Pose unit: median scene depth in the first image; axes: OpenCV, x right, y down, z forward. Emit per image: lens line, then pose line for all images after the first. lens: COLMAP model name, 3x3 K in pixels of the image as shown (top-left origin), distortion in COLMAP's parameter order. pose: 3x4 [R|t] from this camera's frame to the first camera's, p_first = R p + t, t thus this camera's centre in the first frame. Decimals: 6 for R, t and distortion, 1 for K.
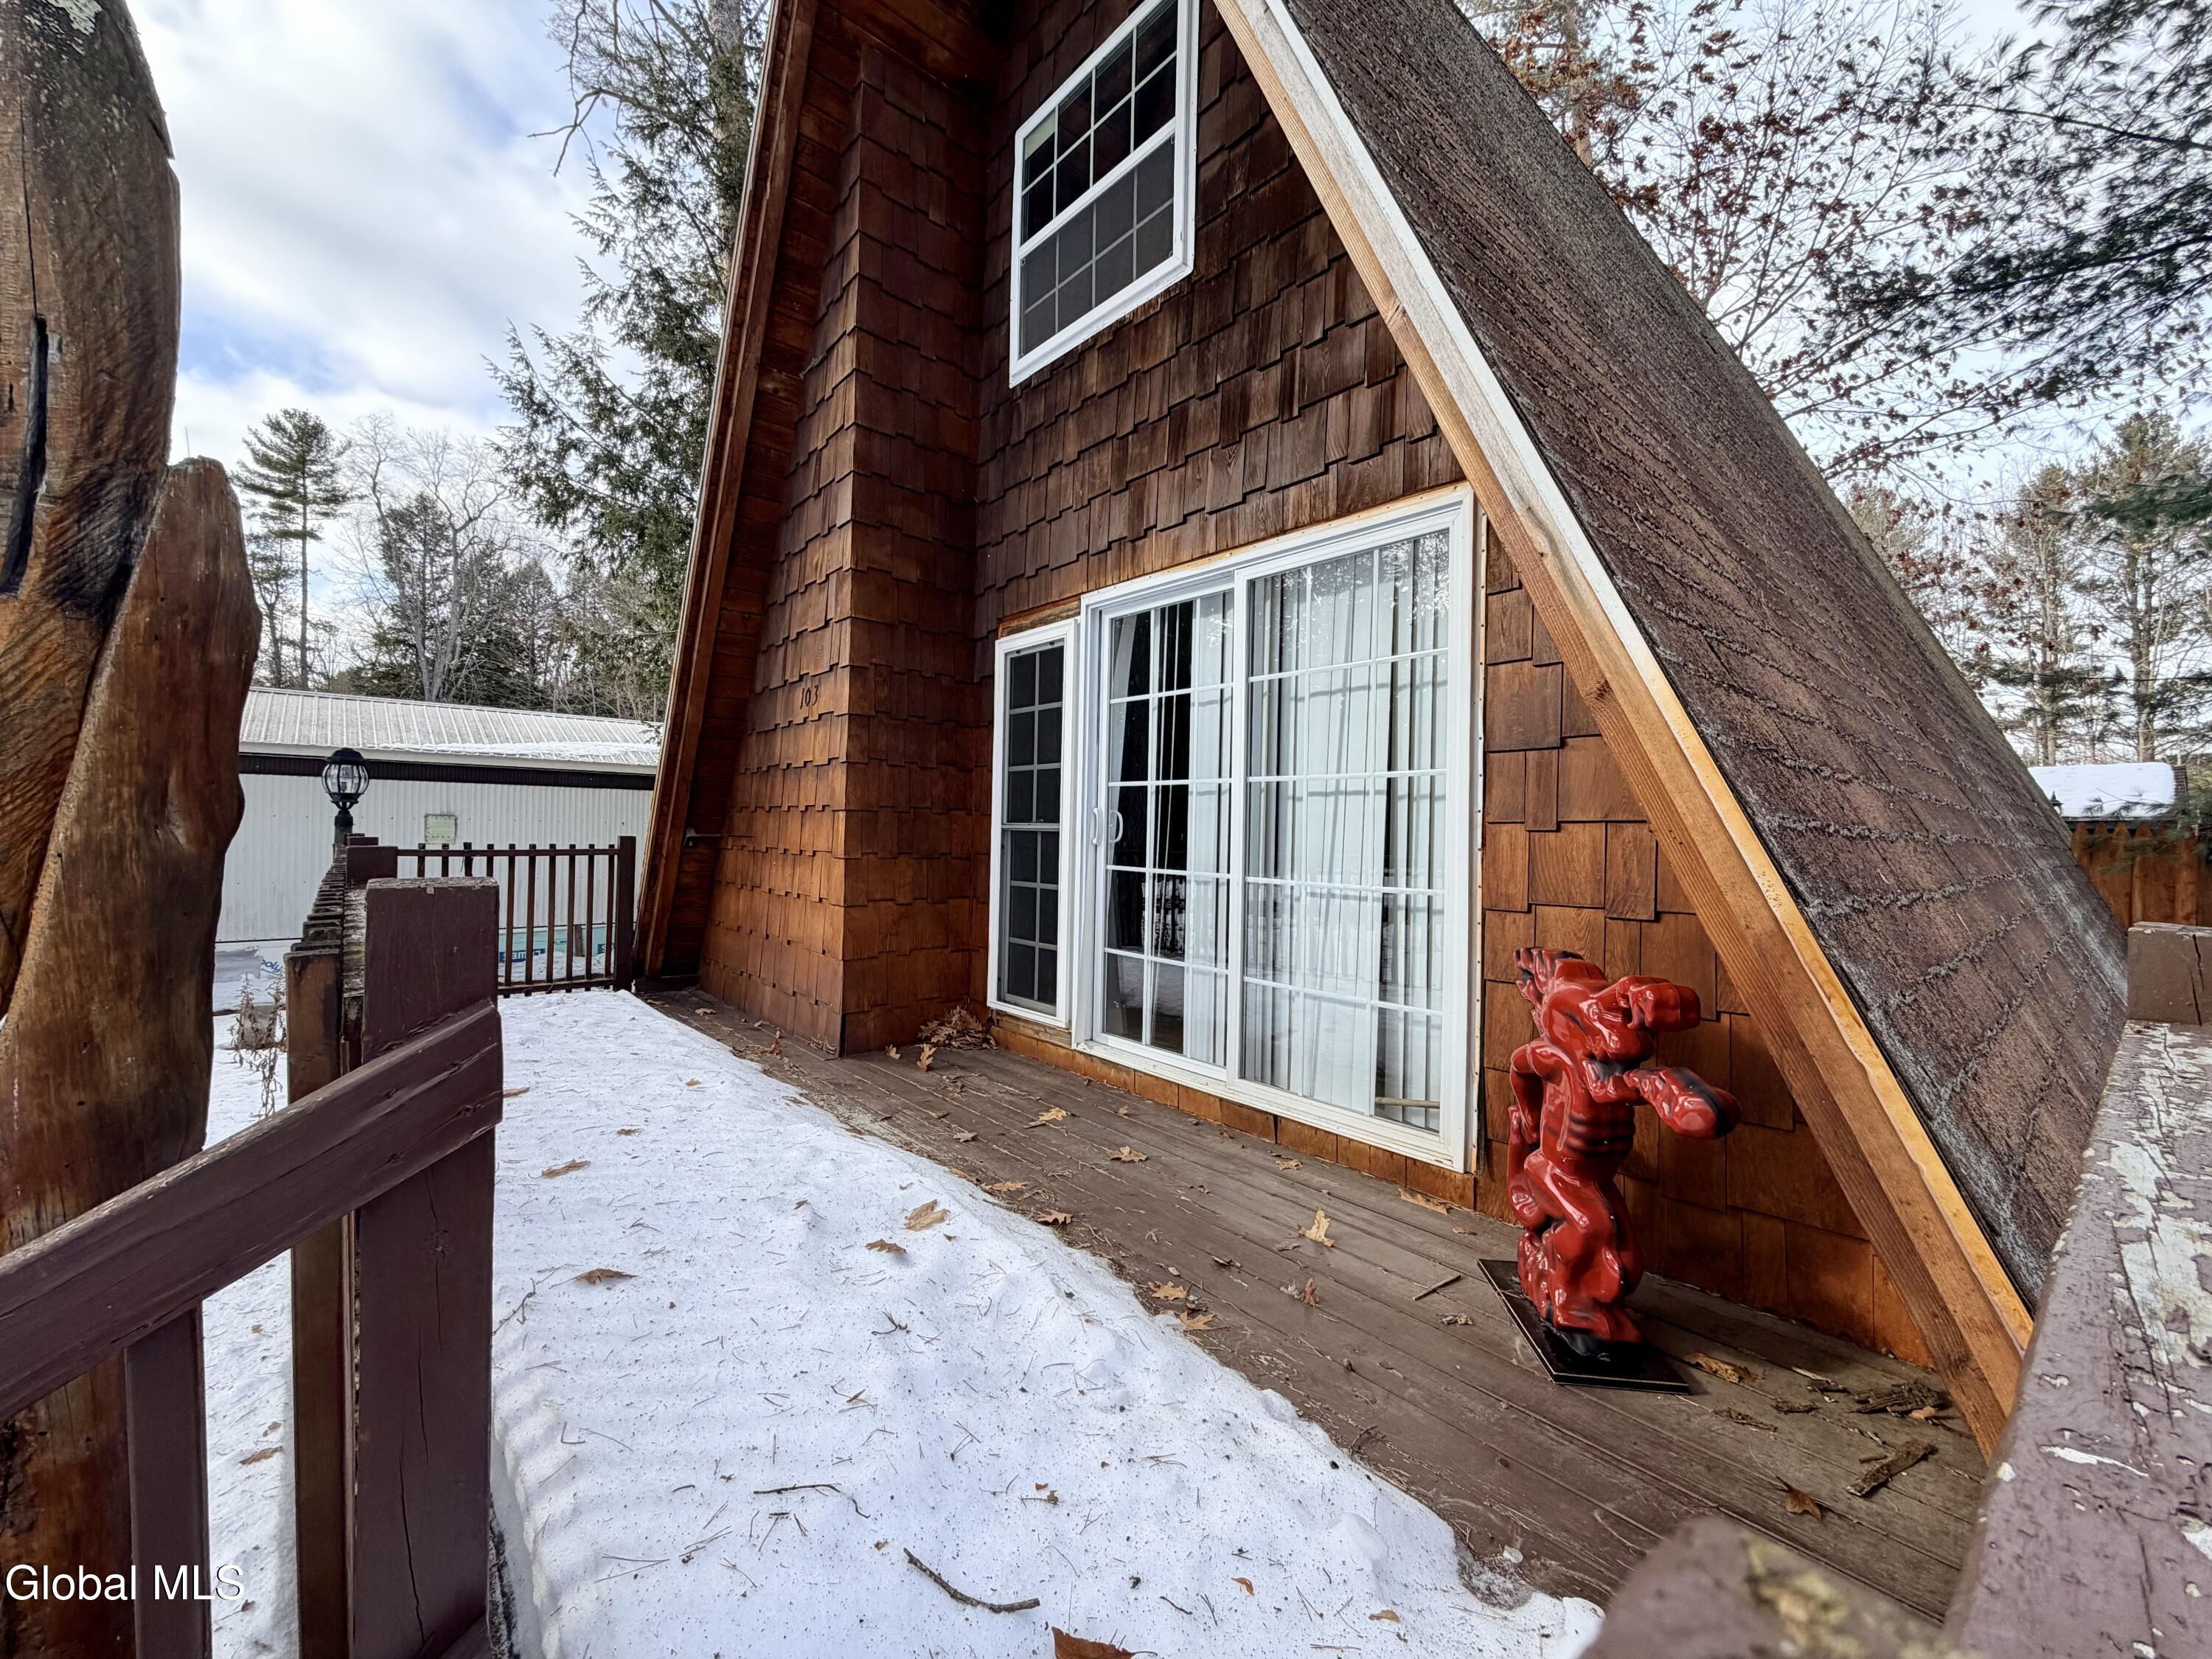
lens RADIAL K [[883.8, 0, 1101.8], [0, 883.8, 822.7], [0, 0, 1]] dist [-0.003205, 0.000306]
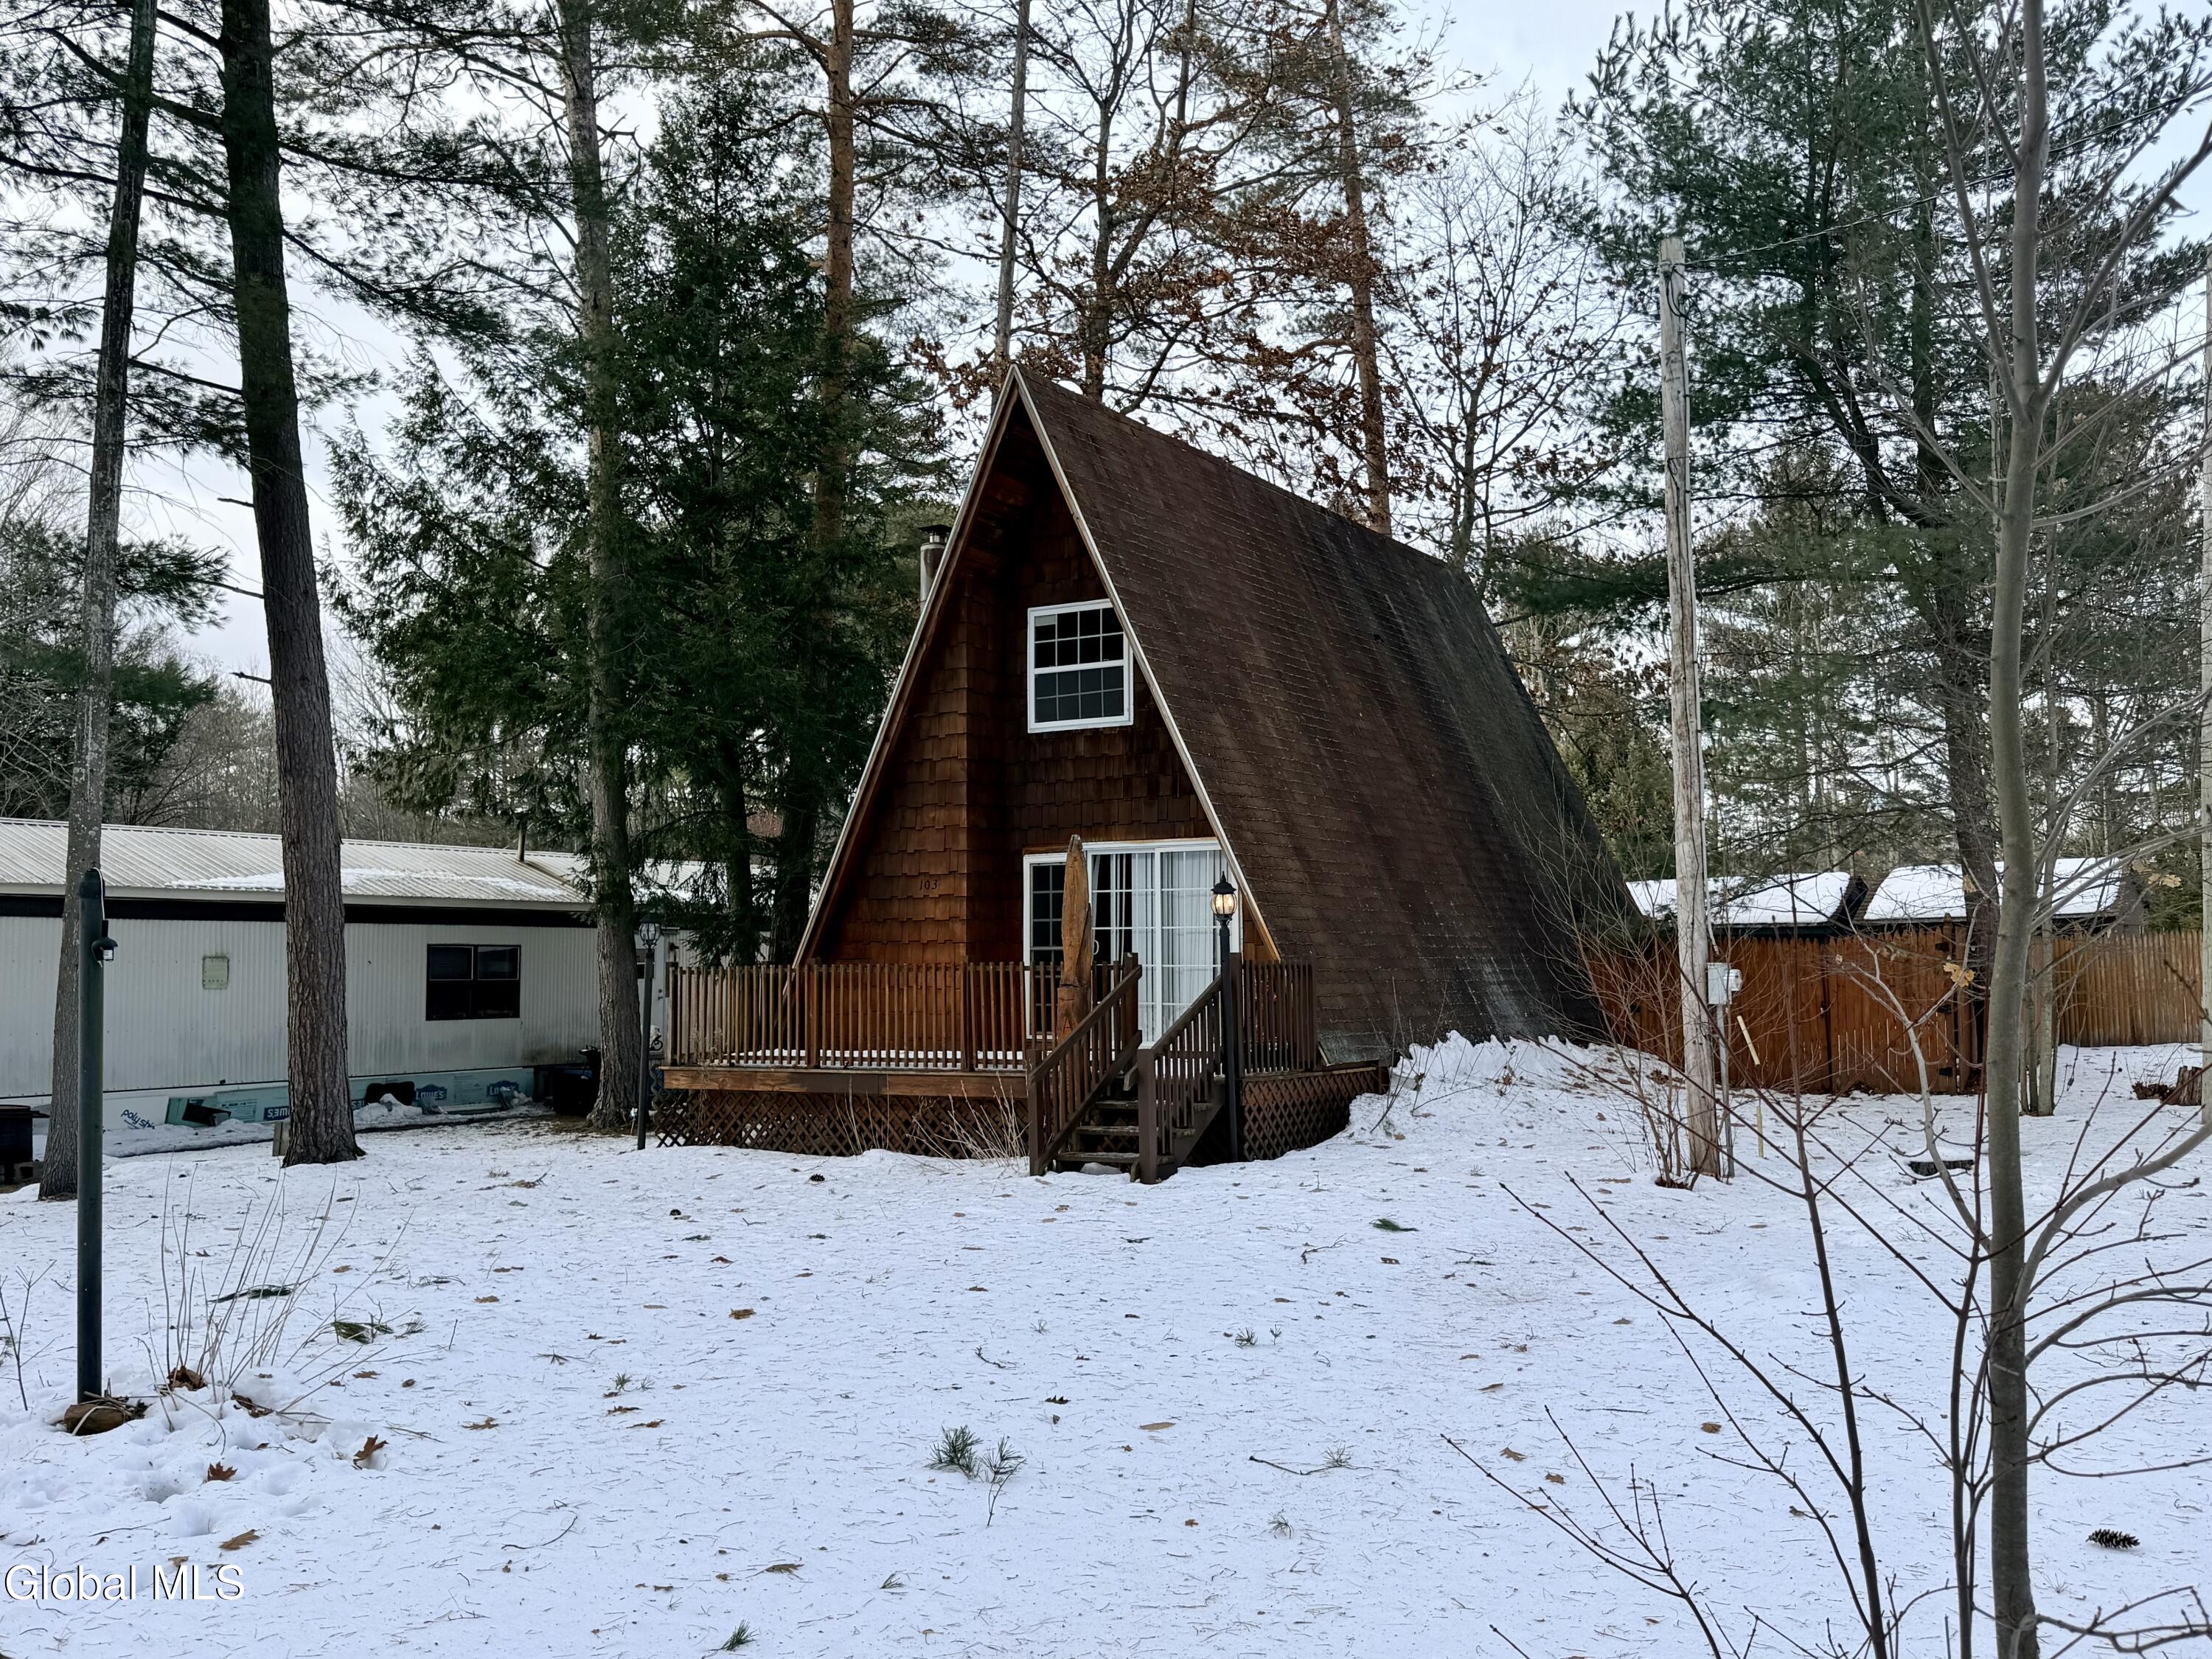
lens RADIAL K [[1962.0, 0, 1110.3], [0, 1962.0, 832.7], [0, 0, 1]] dist [0.013743, 0.000541]
pose [[0.953741, -0.002226, 0.300622, -1.399740], [0.021463, 0.997925, -0.060706, 0.016795], [-0.299863, 0.064350, 0.951810, -3.655430]]
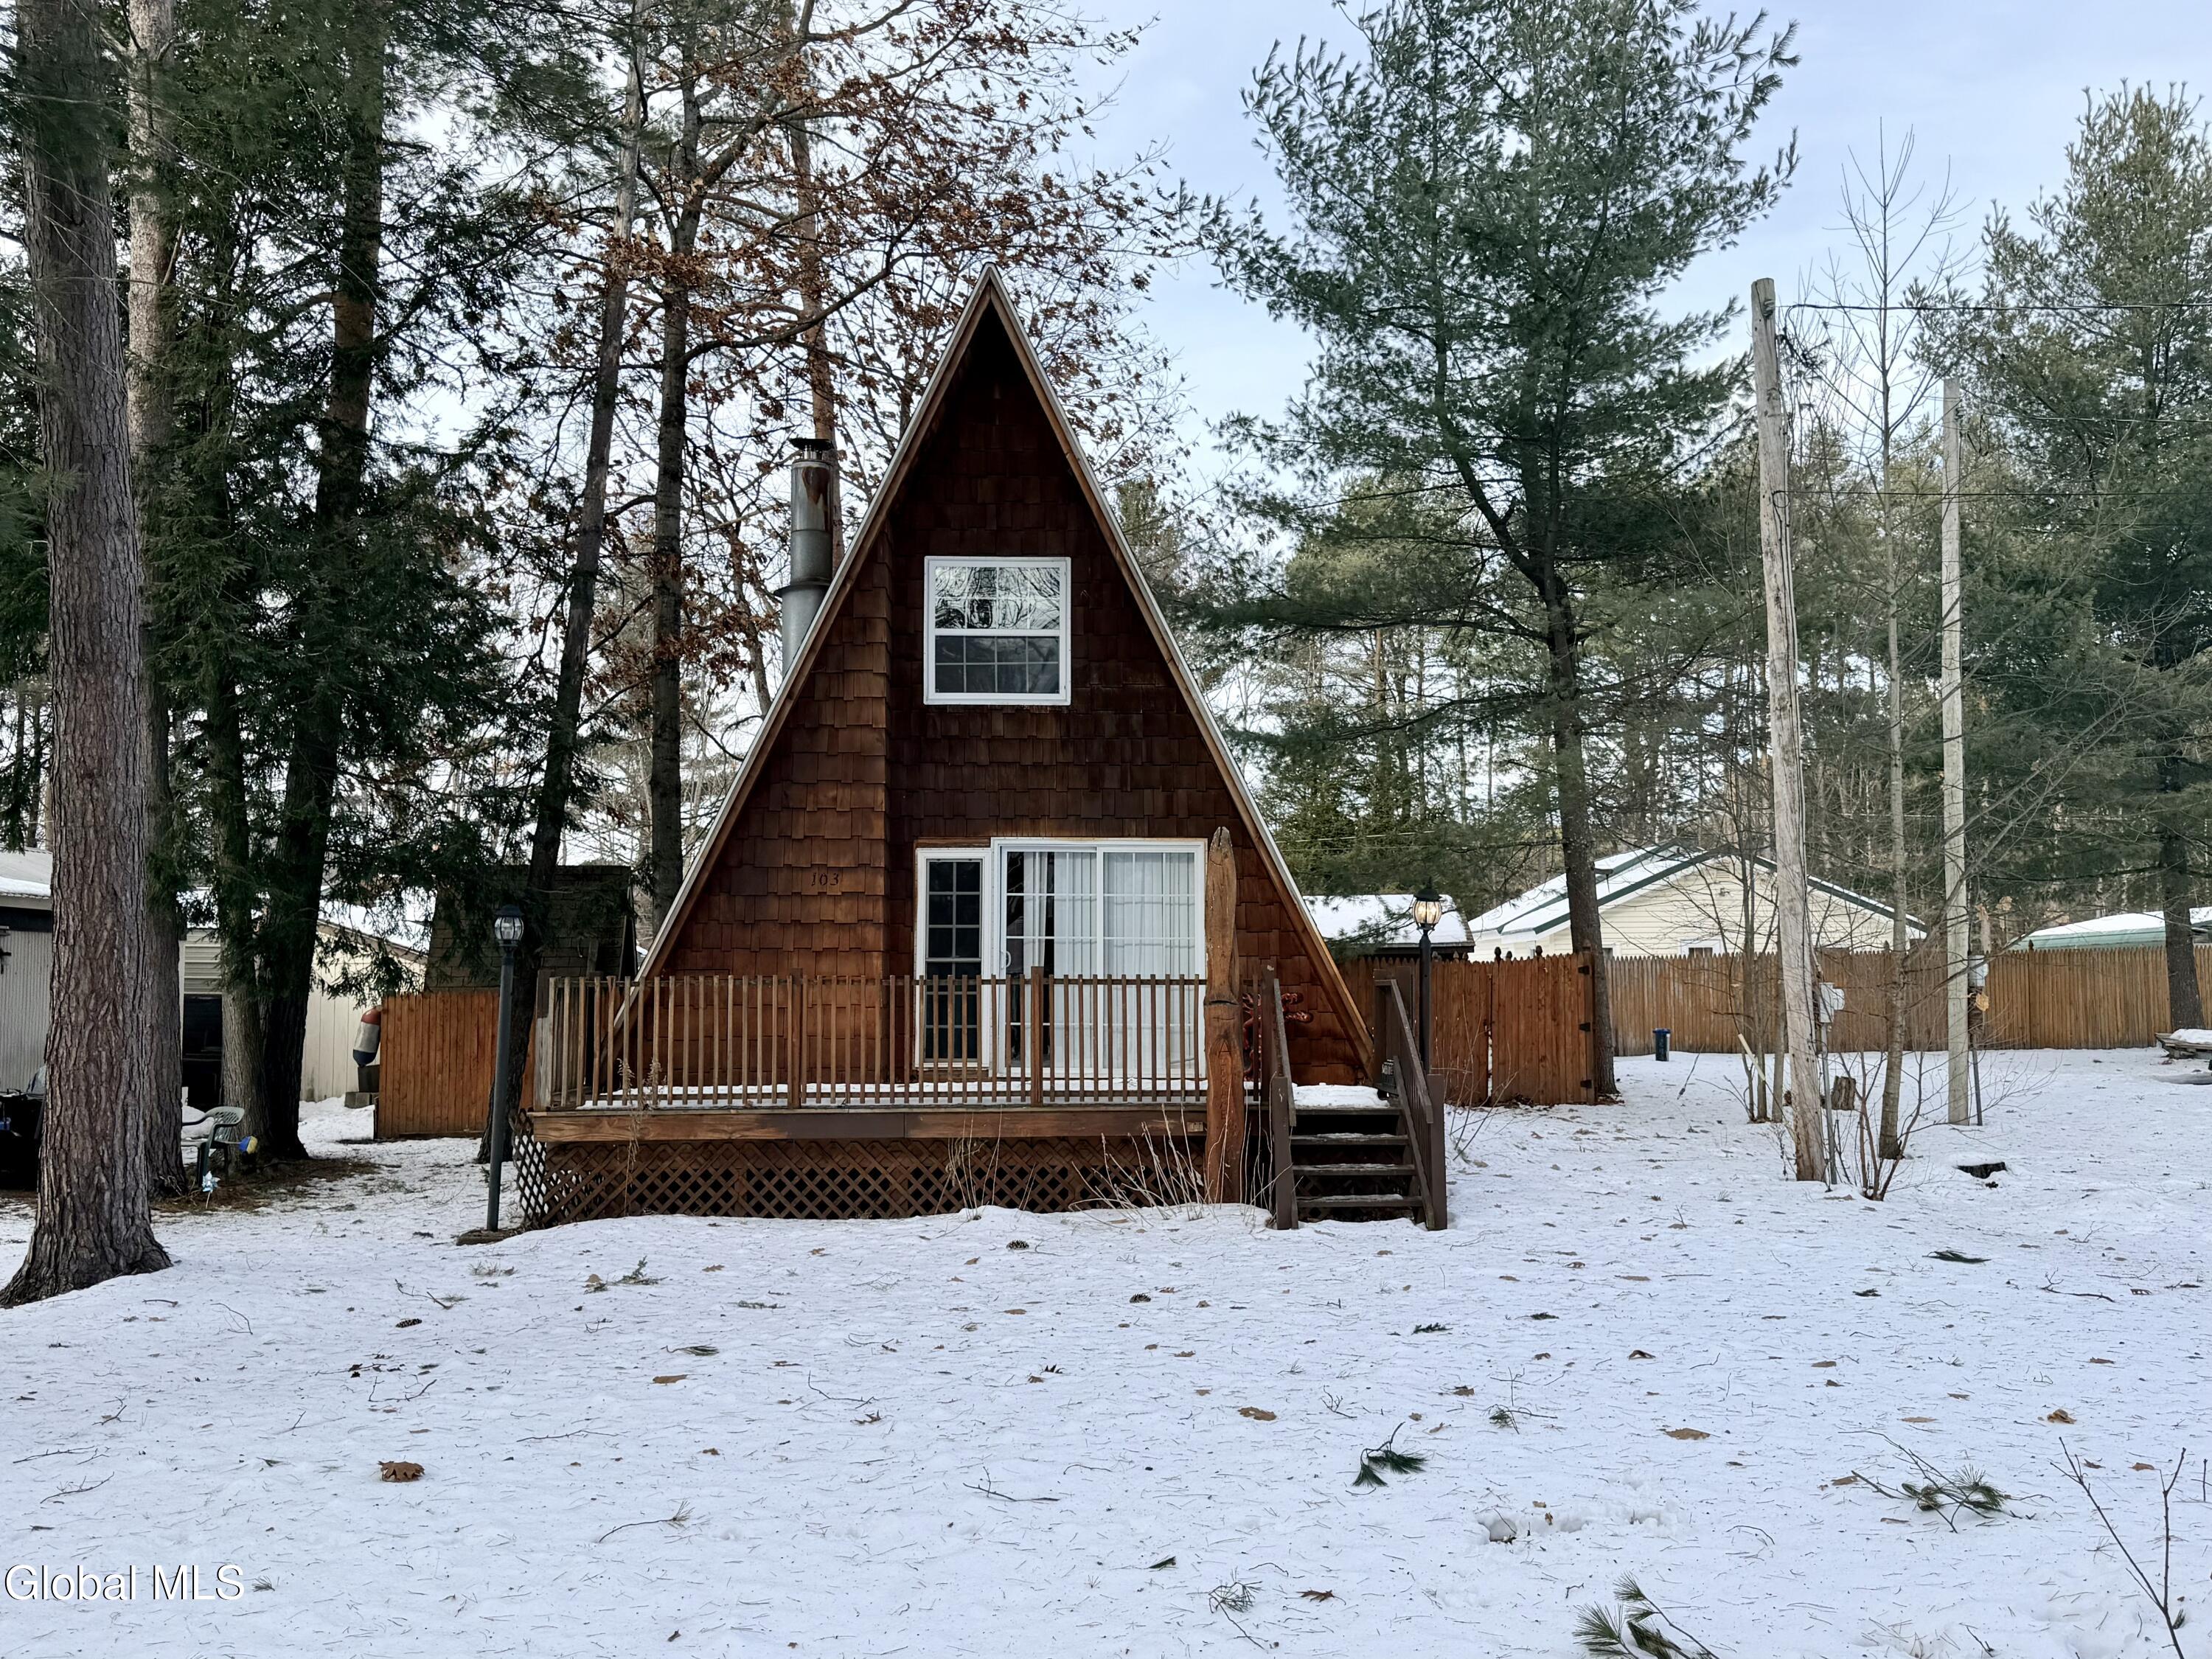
lens RADIAL K [[1962.0, 0, 1104.1], [0, 1962.0, 829.7], [0, 0, 1]] dist [0.013743, 0.000541]
pose [[0.638150, 0.046464, 0.768509, -3.060760], [0.006594, 0.997811, -0.065803, 0.005890], [-0.769884, 0.047060, 0.636446, -1.845478]]
